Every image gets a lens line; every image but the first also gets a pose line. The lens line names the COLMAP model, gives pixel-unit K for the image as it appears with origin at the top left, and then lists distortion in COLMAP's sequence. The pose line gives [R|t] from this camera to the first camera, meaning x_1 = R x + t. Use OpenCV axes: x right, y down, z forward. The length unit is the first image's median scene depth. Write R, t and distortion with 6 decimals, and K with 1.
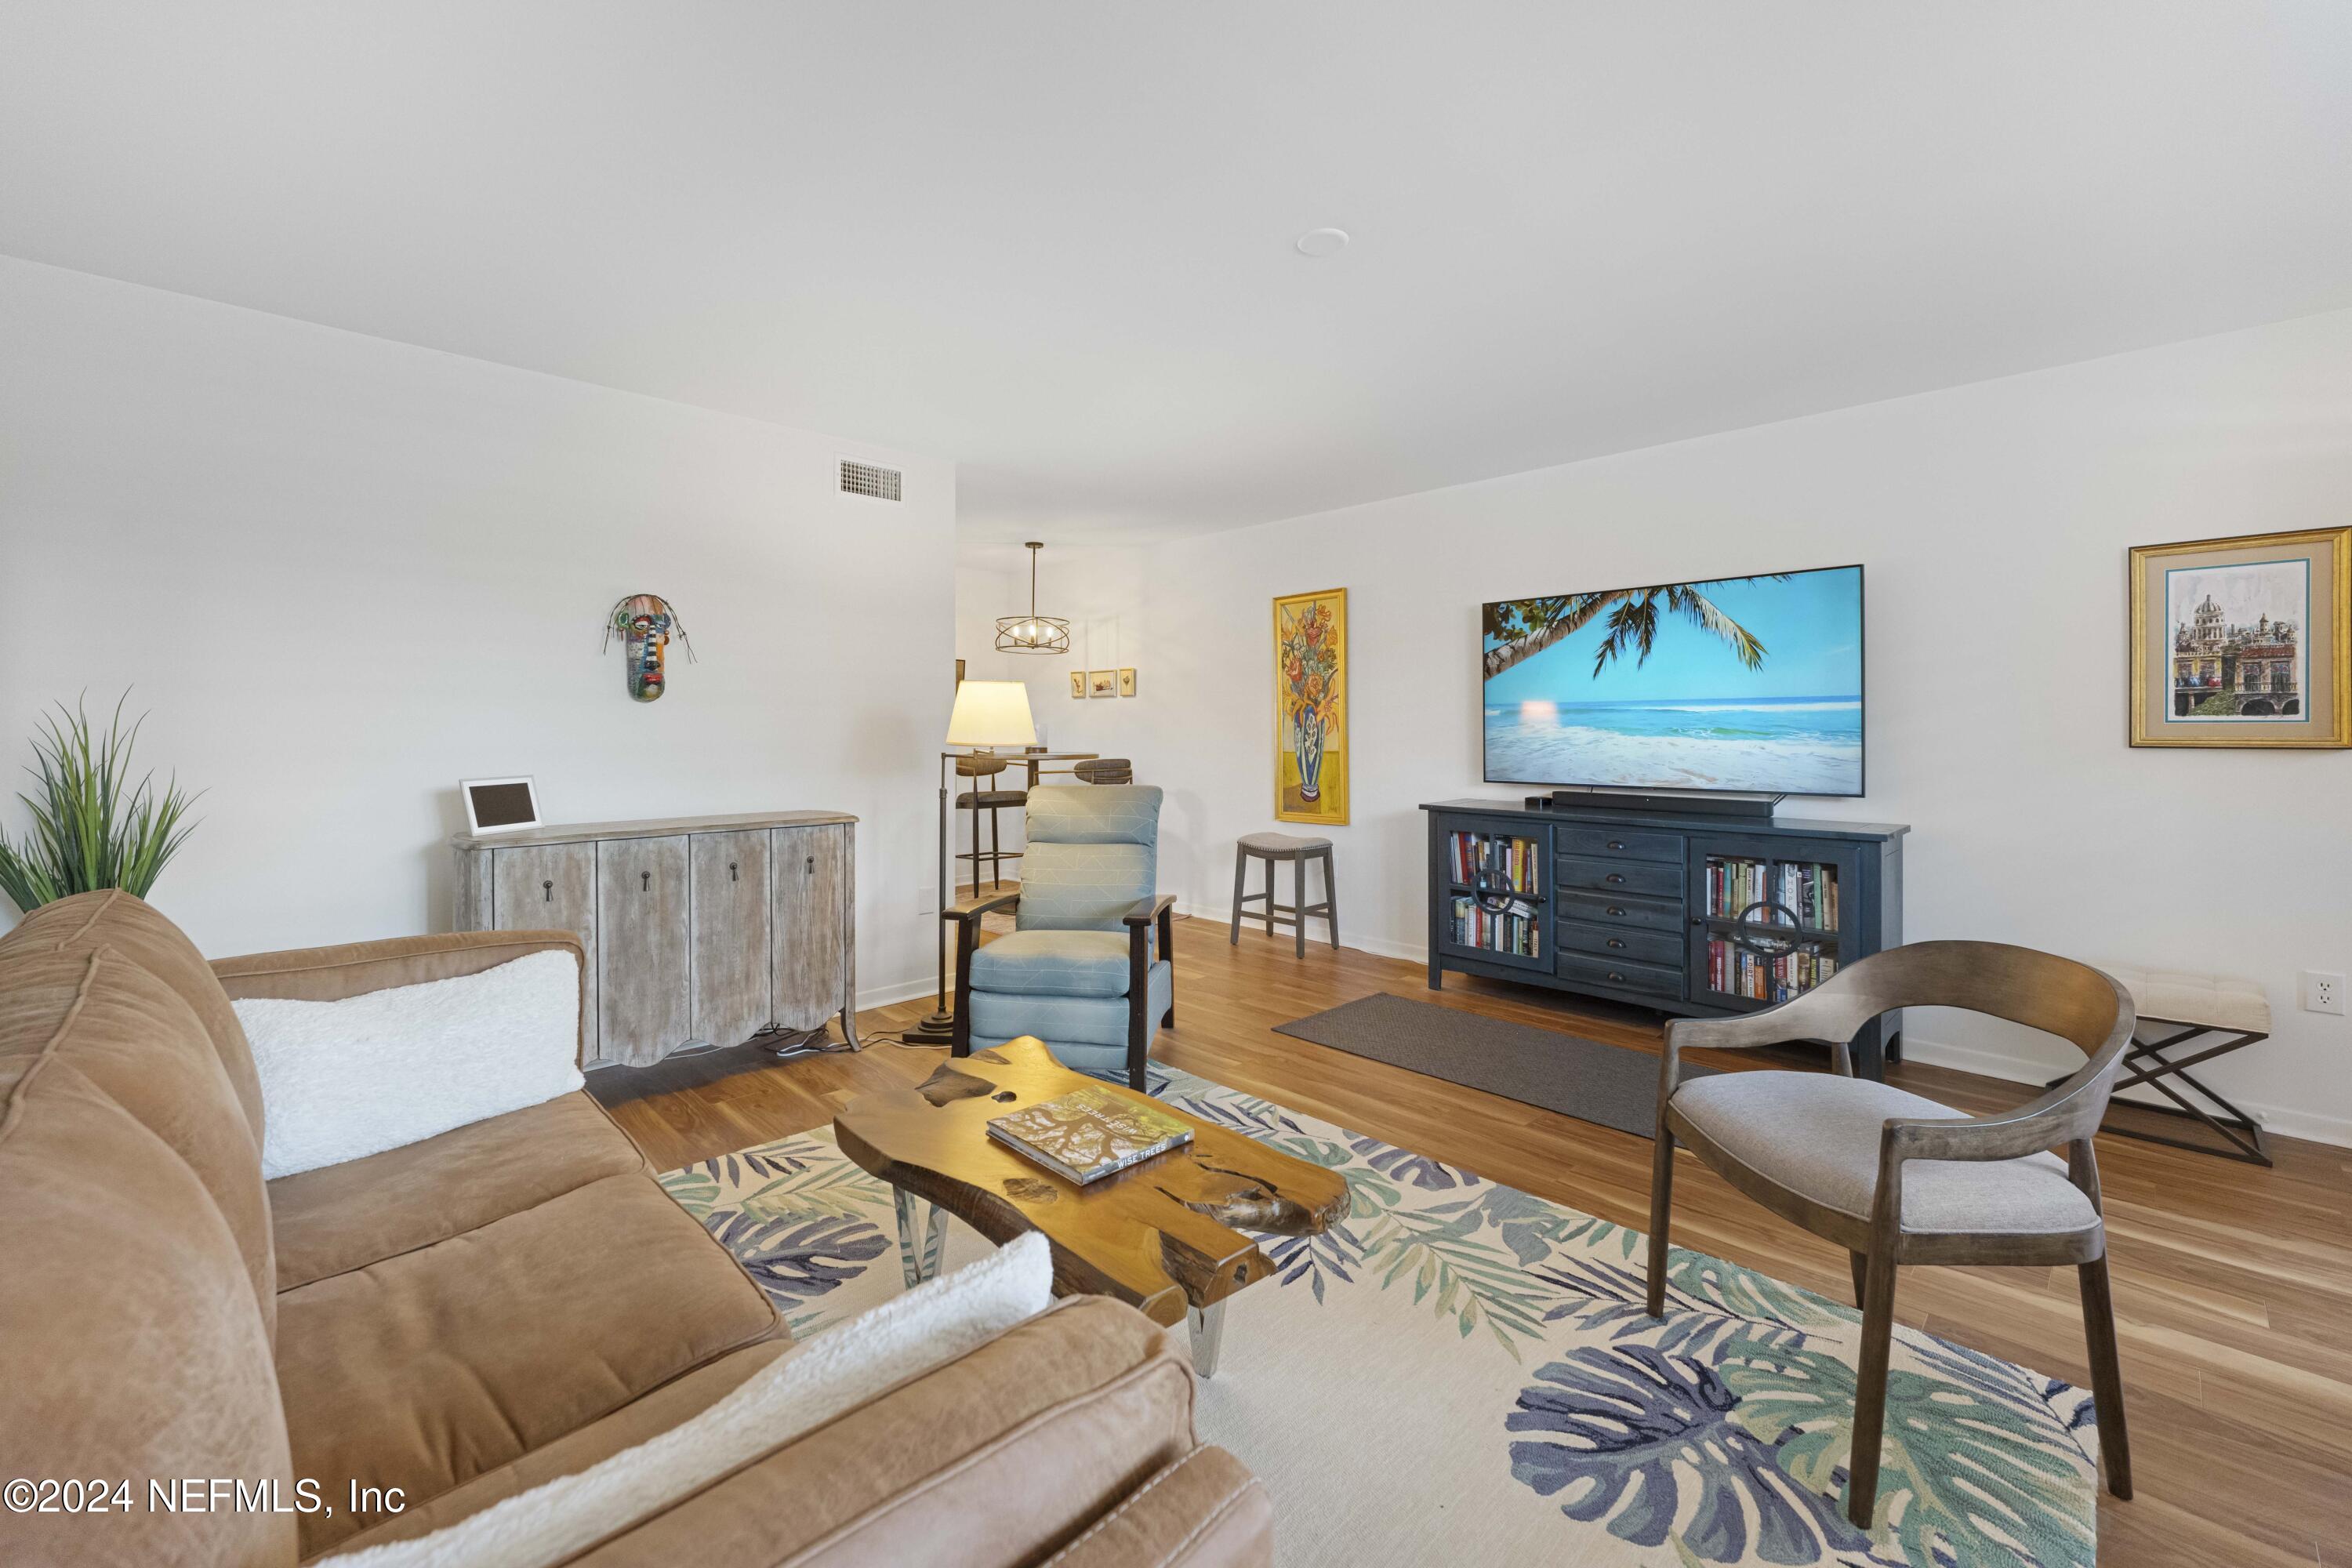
lens RADIAL K [[946.9, 0, 1168.6], [0, 946.9, 733.8], [0, 0, 1]] dist [-0.000448, 0.000642]
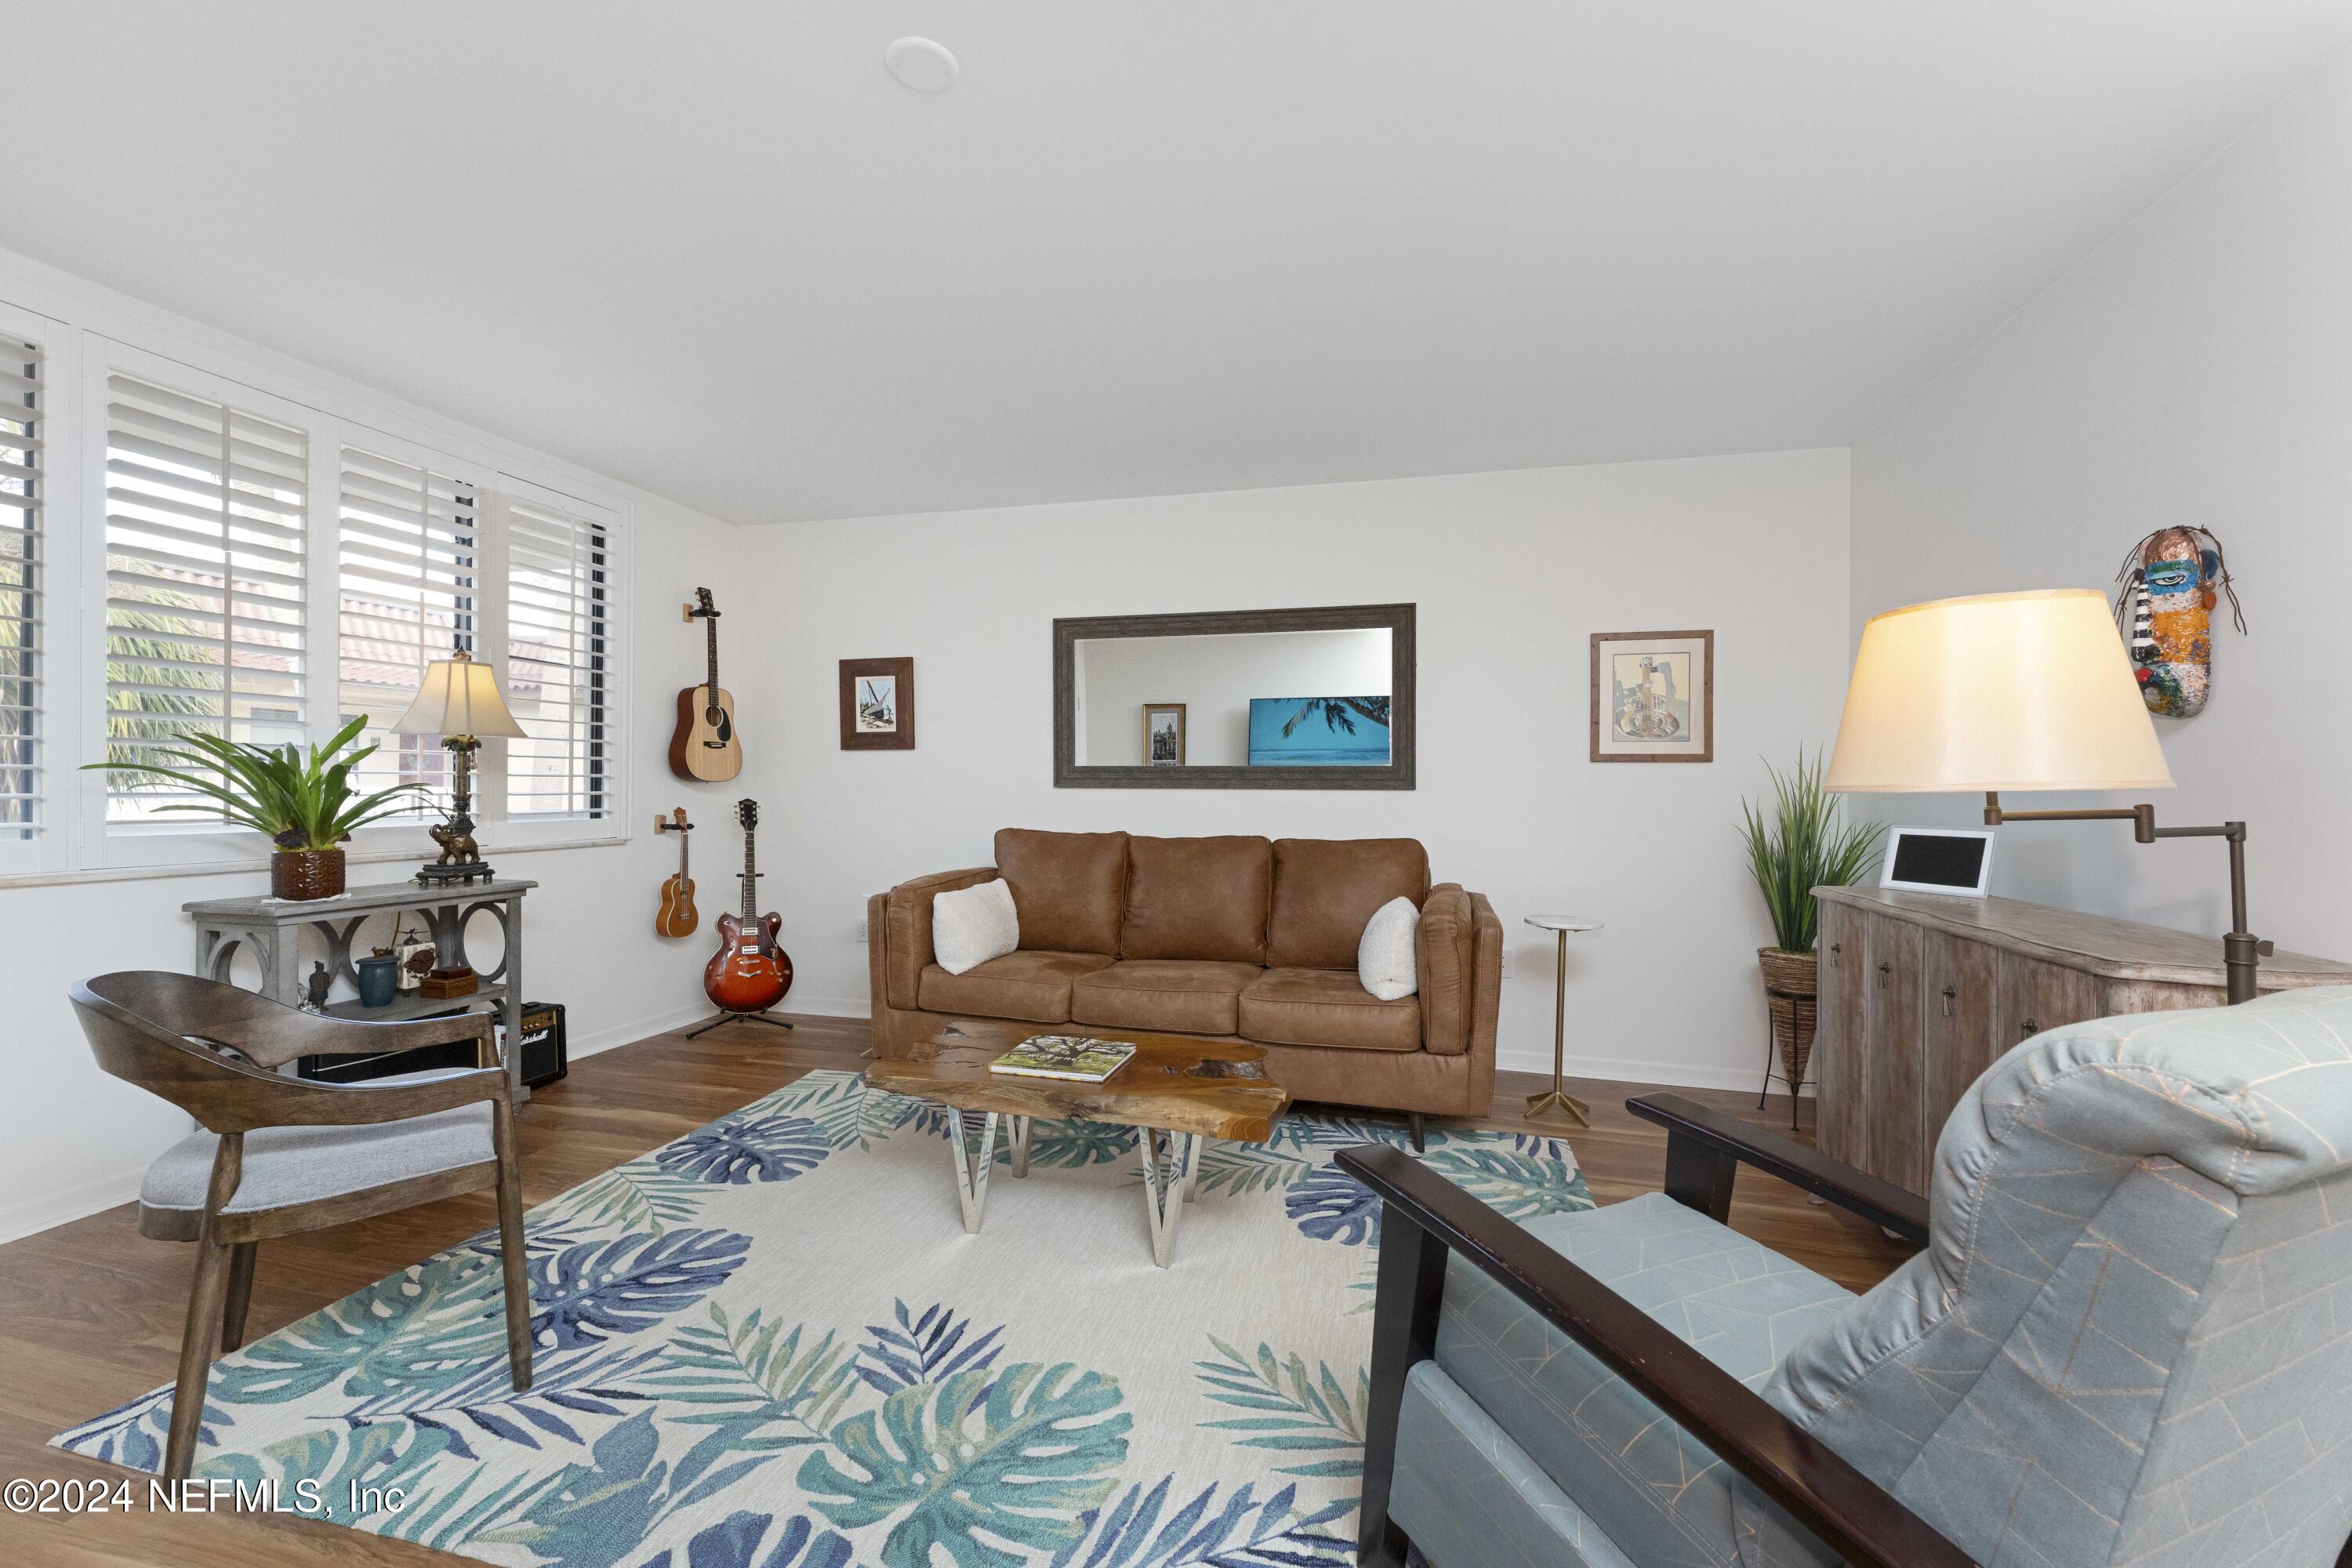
lens RADIAL K [[946.9, 0, 1185.8], [0, 946.9, 792.6], [0, 0, 1]] dist [-0.000448, 0.000642]
pose [[-0.852786, -0.004607, -0.522241, 0.297214], [-0.014084, 0.999800, 0.014179, 0.012761], [0.522071, 0.019447, -0.852680, 1.391016]]
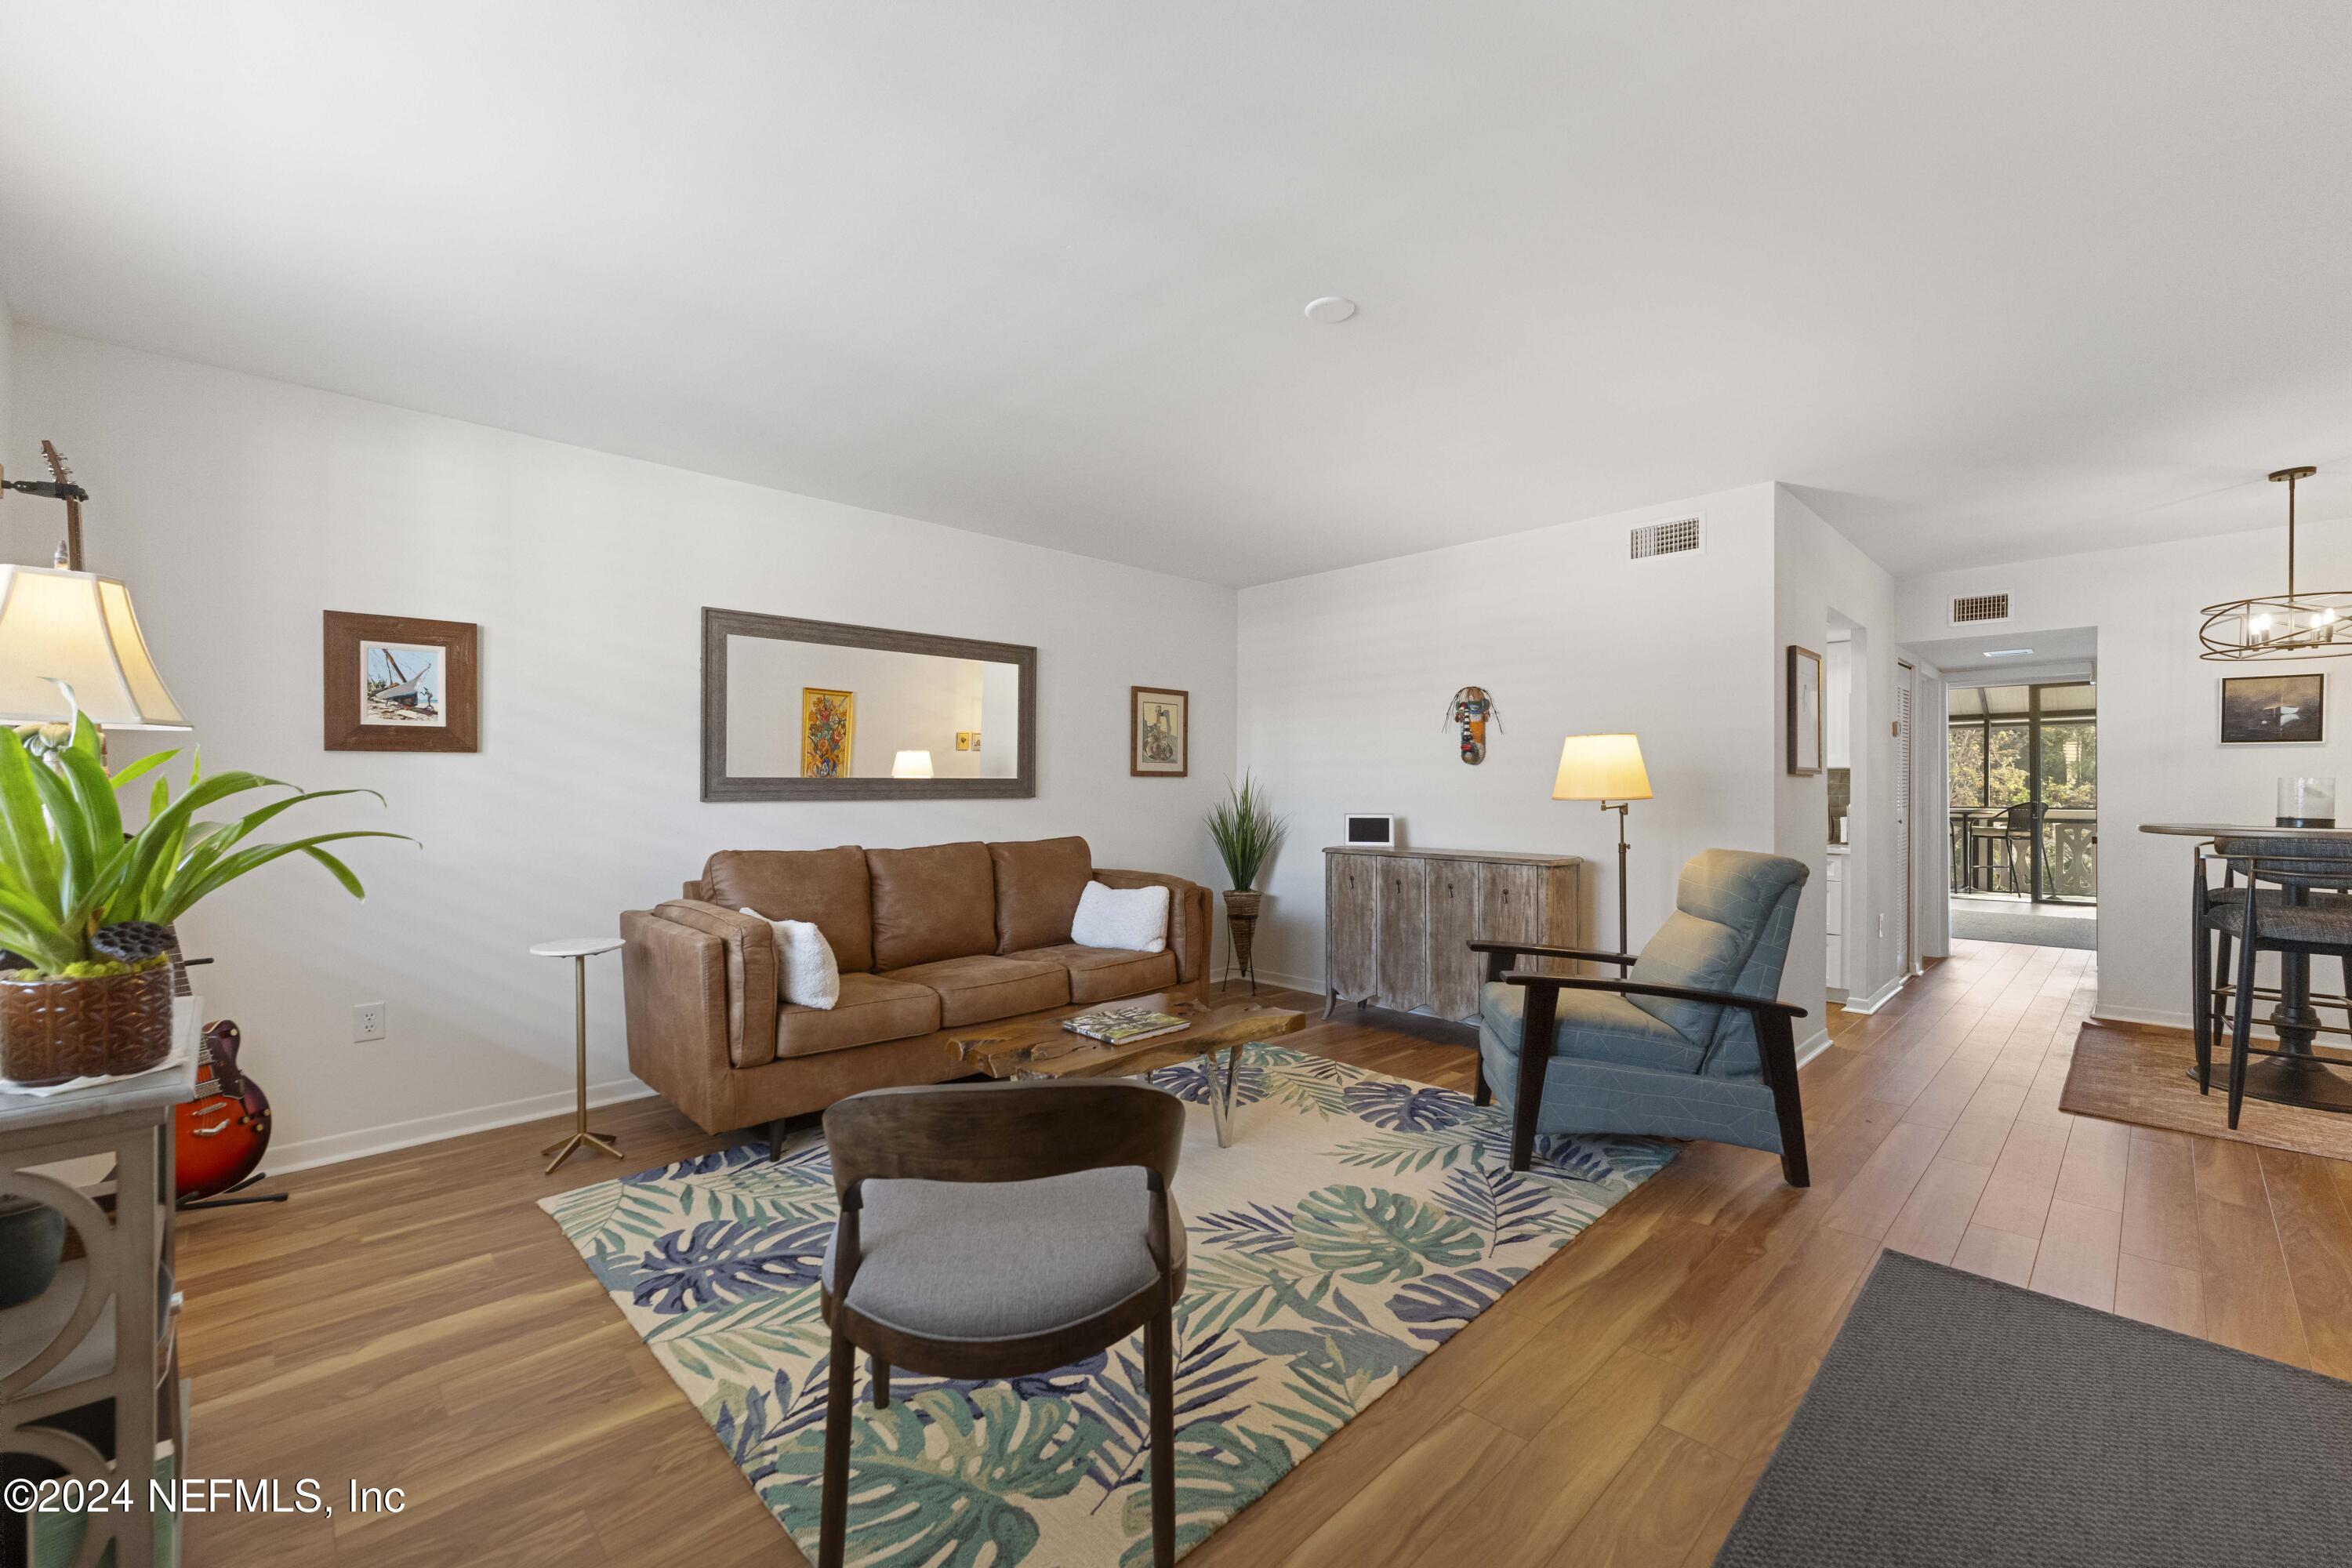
lens RADIAL K [[946.9, 0, 1186.5], [0, 946.9, 786.3], [0, 0, 1]] dist [-0.000448, 0.000642]
pose [[0.011795, -0.003141, -0.999926, 0.973197], [-0.008648, 0.999957, -0.003243, 0.006469], [0.999893, 0.008686, 0.011767, 0.675257]]
